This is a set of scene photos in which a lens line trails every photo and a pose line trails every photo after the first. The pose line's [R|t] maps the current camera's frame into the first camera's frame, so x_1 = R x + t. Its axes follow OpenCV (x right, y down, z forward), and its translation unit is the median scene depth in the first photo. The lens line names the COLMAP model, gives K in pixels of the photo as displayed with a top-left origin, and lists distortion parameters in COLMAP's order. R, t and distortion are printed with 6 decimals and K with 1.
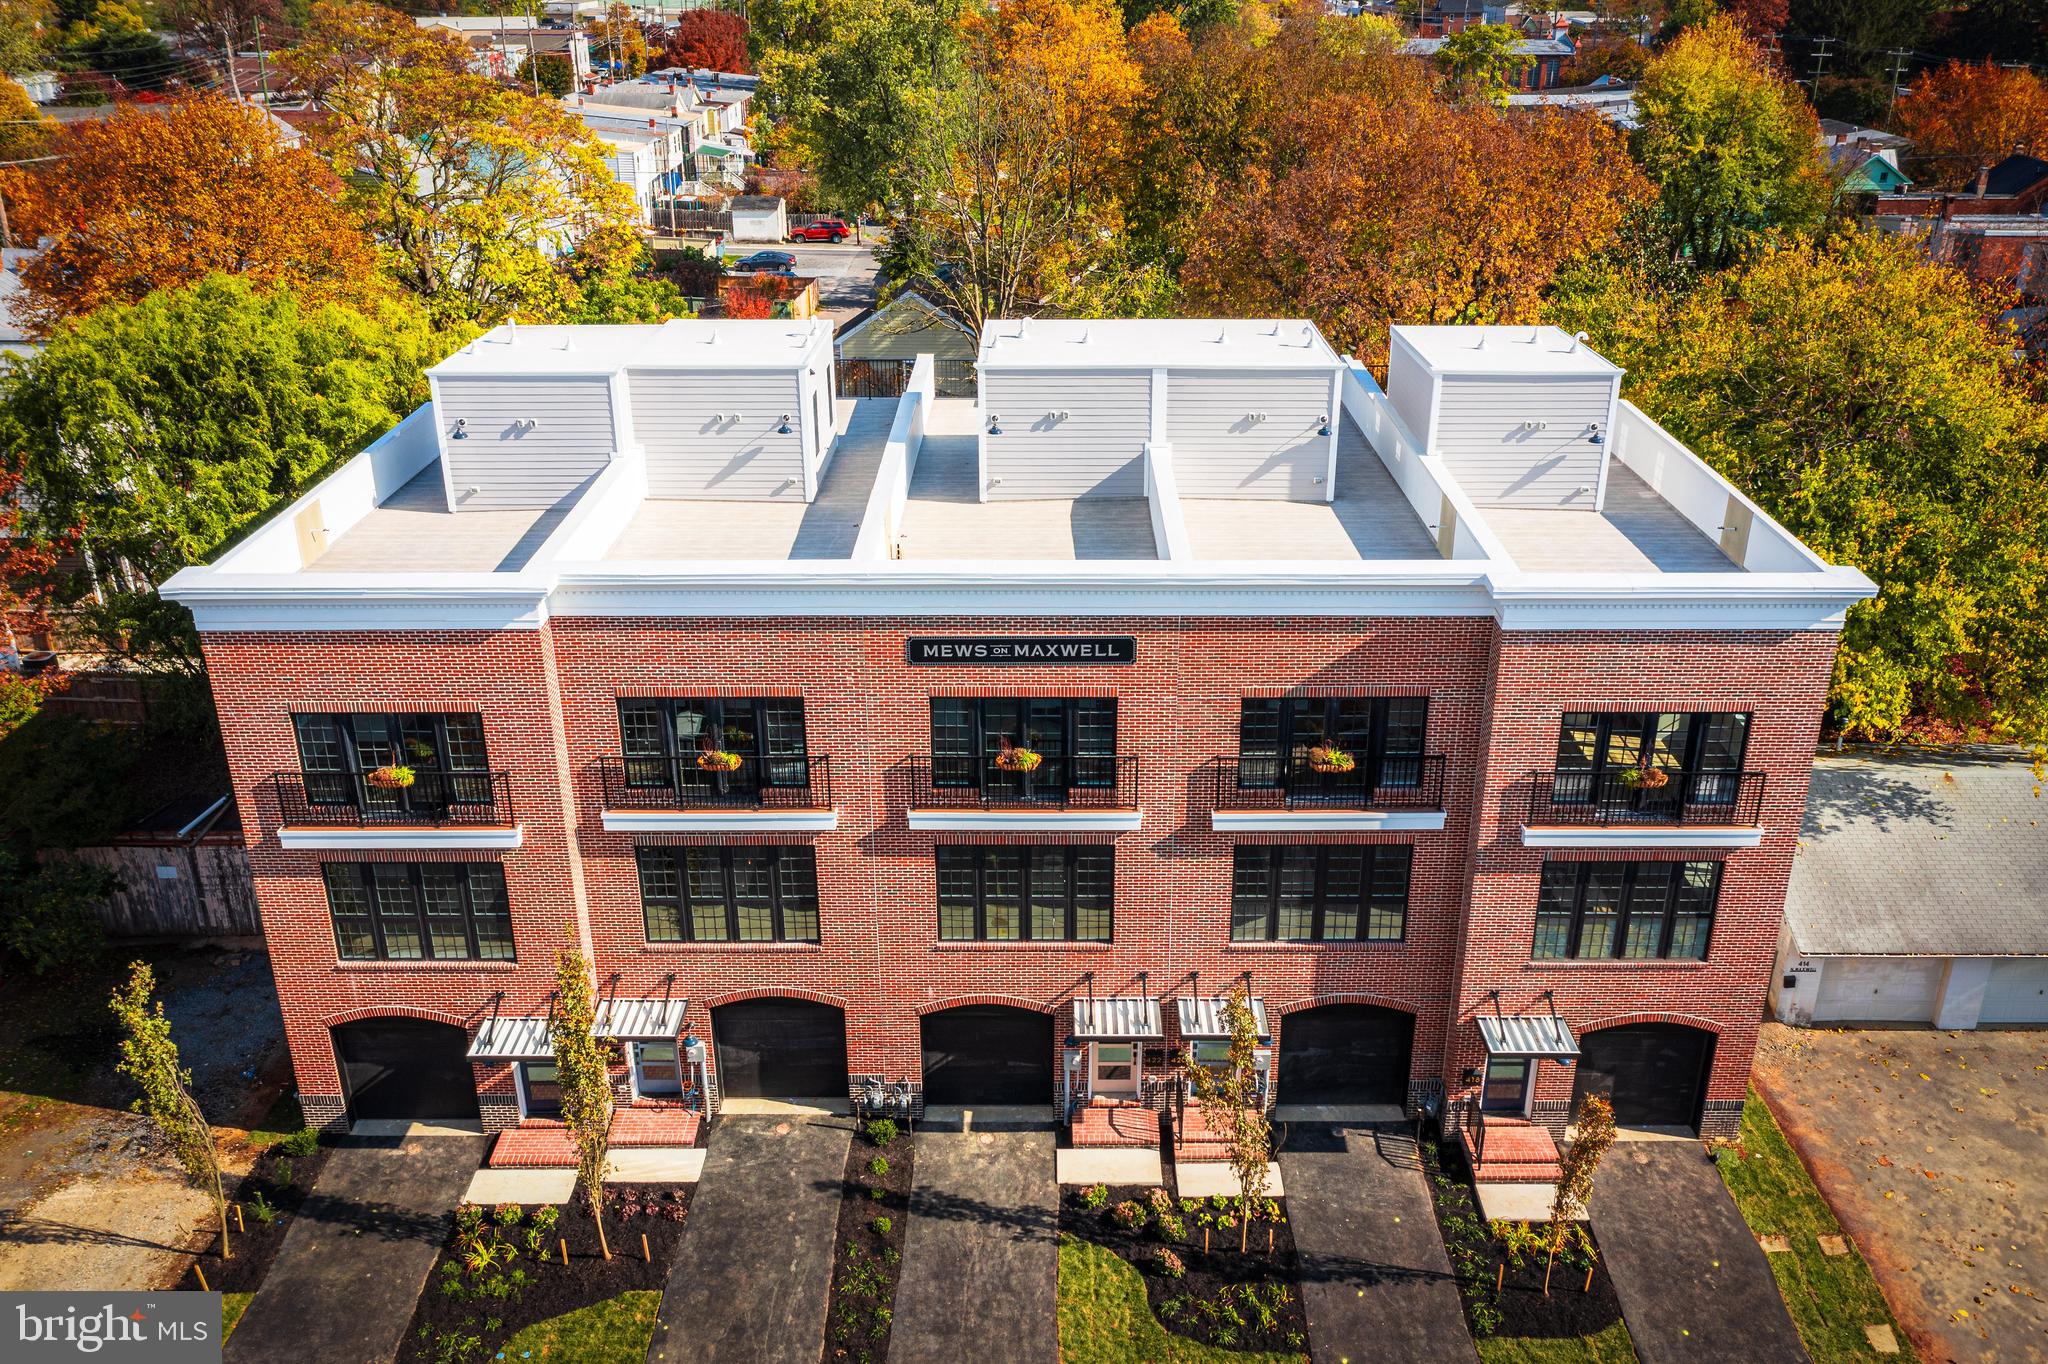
lens RADIAL K [[1694.2, 0, 1050.7], [0, 1694.2, 682.9], [0, 0, 1]] dist [-0.003570, -0.001406]
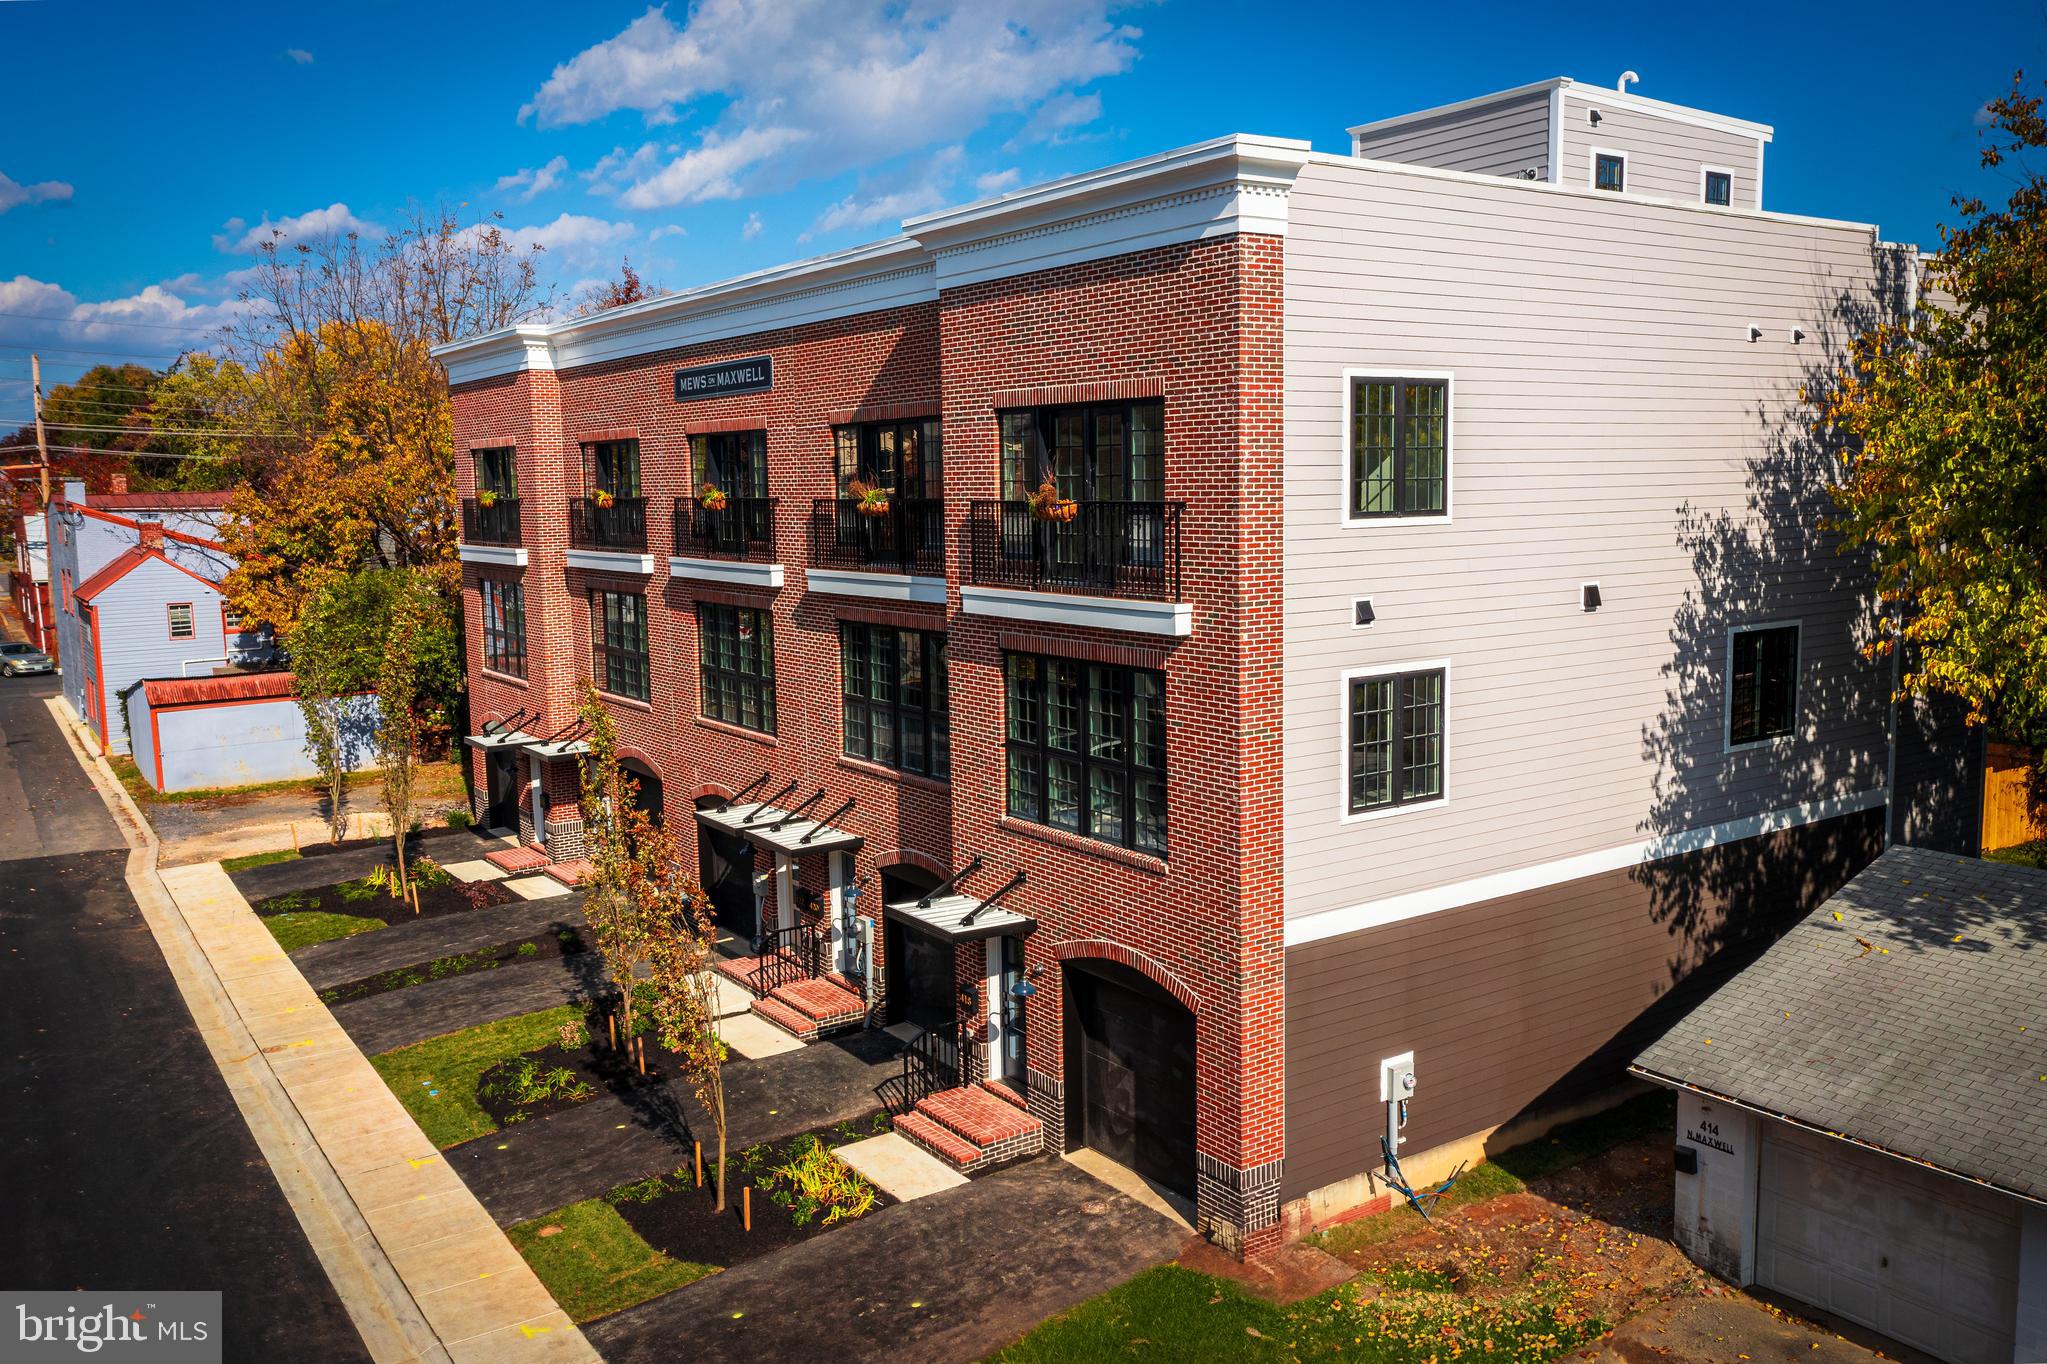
lens RADIAL K [[1645.1, 0, 1023.5], [0, 1645.1, 682.0], [0, 0, 1]] dist [0.001937, 0.000275]
pose [[0.566540, 0.092392, -0.818838, 0.817502], [-0.316824, 0.941735, -0.112946, 0.184154], [0.760694, 0.323416, 0.562803, 0.608657]]
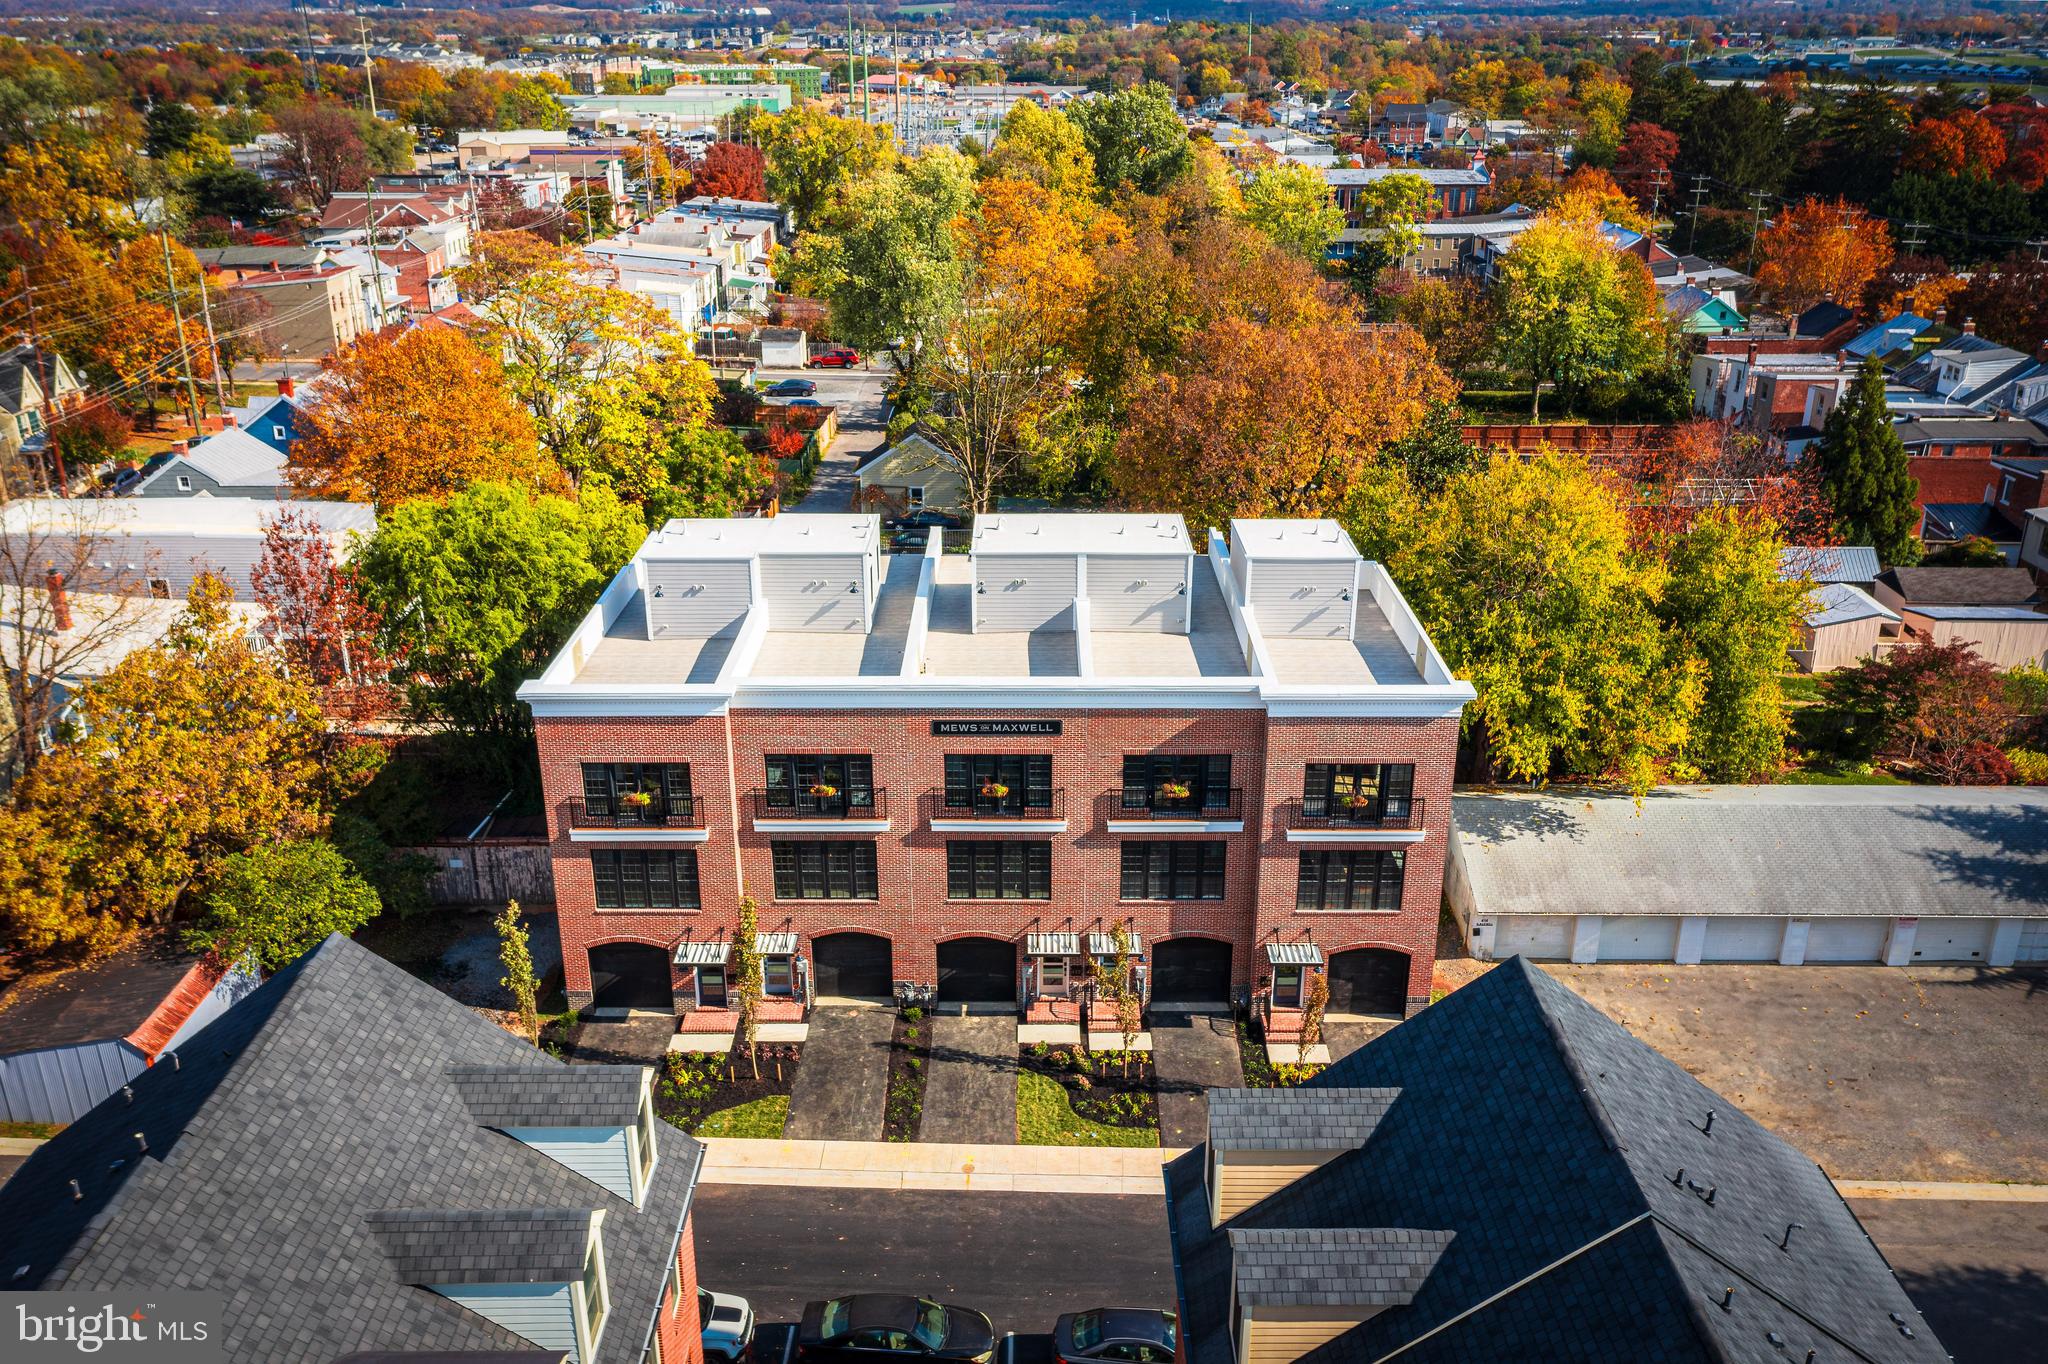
lens RADIAL K [[1645.9, 0, 1024.0], [0, 1645.9, 682.0], [0, 0, 1]] dist [0.001937, 0.000275]
pose [[0.999982, 0.001227, -0.005944, 0.019442], [-0.001409, 0.999532, -0.030564, -0.013500], [0.005904, 0.030572, 0.999515, -0.652199]]
